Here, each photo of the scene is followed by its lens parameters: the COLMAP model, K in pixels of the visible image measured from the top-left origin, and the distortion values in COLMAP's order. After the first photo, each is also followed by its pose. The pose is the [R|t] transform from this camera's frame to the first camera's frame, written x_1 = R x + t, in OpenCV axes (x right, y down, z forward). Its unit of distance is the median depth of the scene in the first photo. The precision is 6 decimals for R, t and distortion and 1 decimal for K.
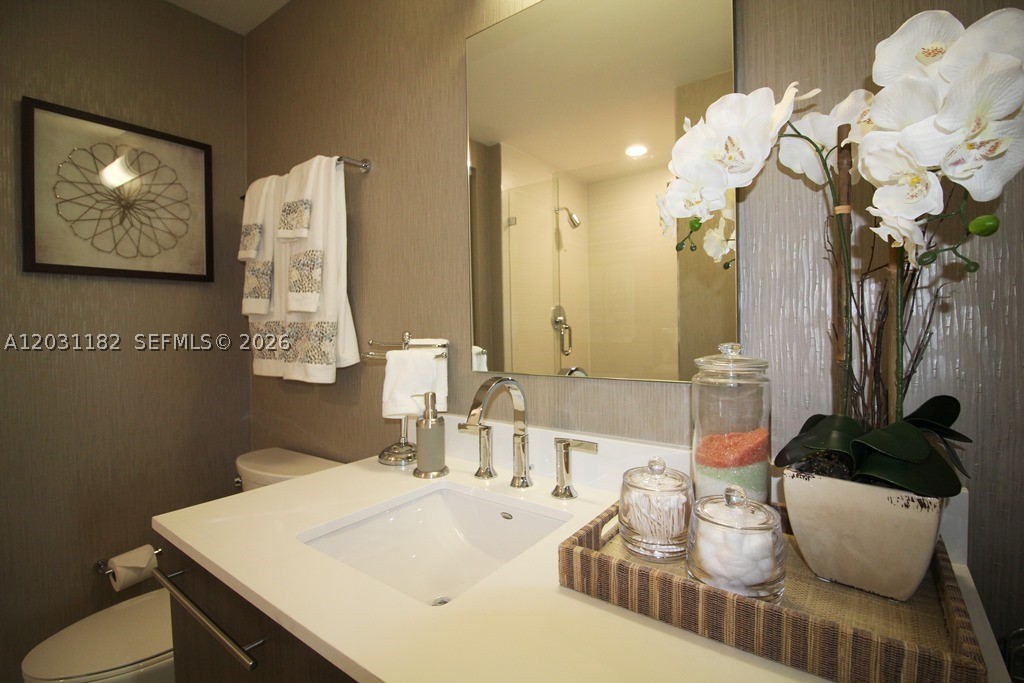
lens RADIAL K [[470.0, 0, 509.6], [0, 470.0, 339.4], [0, 0, 1]] dist [-0.004345, -0.002645]
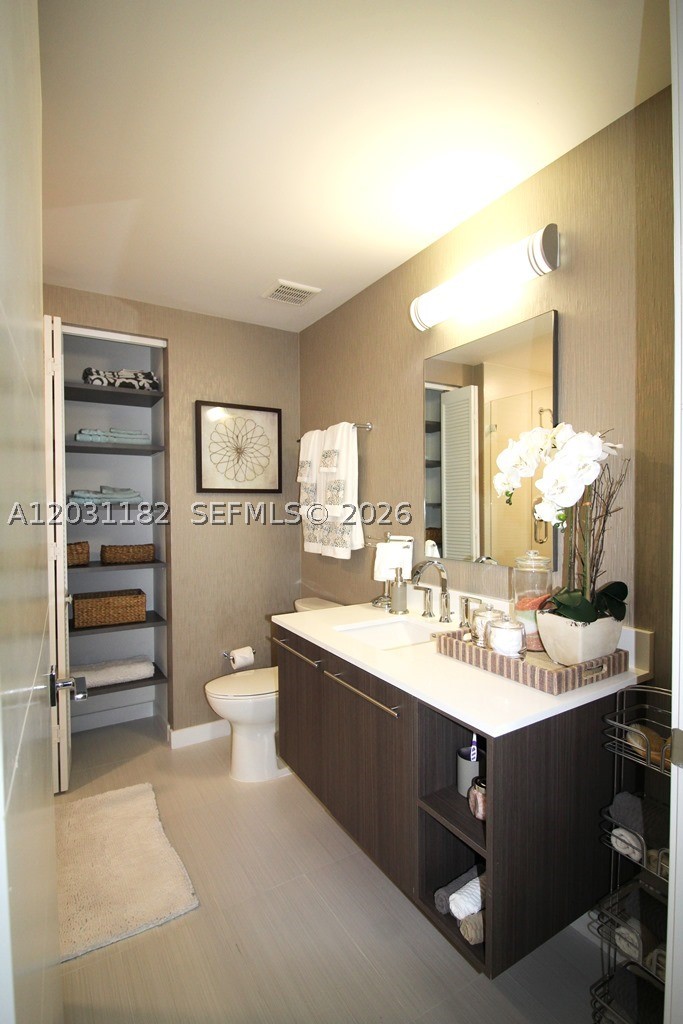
lens RADIAL K [[486.3, 0, 341.2], [0, 486.3, 513.8], [0, 0, 1]] dist [0.001690, 0.000000]
pose [[0.926850, 0.012492, -0.375225, 0.247102], [-0.013047, 0.999914, 0.001062, -0.070413], [0.375206, 0.003911, 0.926933, -0.621405]]
